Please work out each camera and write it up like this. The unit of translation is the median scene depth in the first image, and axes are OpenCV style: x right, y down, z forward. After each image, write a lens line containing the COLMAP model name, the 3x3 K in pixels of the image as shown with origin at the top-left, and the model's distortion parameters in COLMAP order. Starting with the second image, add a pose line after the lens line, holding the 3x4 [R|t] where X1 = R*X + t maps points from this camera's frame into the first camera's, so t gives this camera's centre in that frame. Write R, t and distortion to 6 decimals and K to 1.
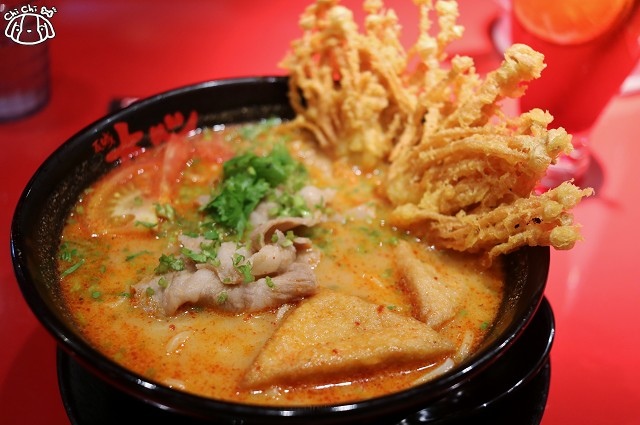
lens RADIAL K [[742.8, 0, 320.0], [0, 742.8, 212.5], [0, 0, 1]] dist [-0.121996, 0.033309]
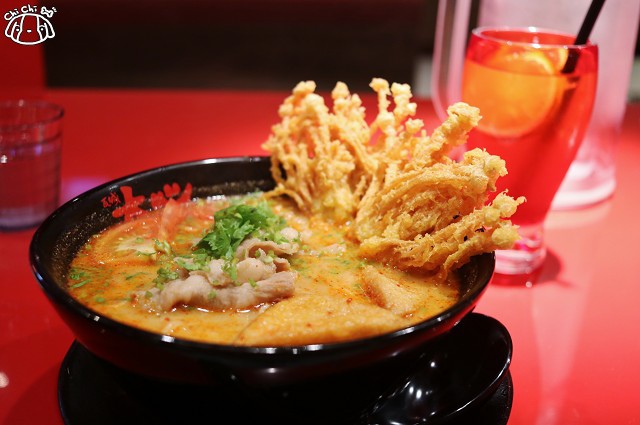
lens RADIAL K [[742.8, 0, 320.0], [0, 742.8, 212.5], [0, 0, 1]] dist [-0.121996, 0.033309]
pose [[0.999697, -0.017703, 0.017085, 0.016234], [0.021796, 0.959401, -0.281201, 0.276292], [-0.011414, 0.281488, 0.959497, -0.120408]]
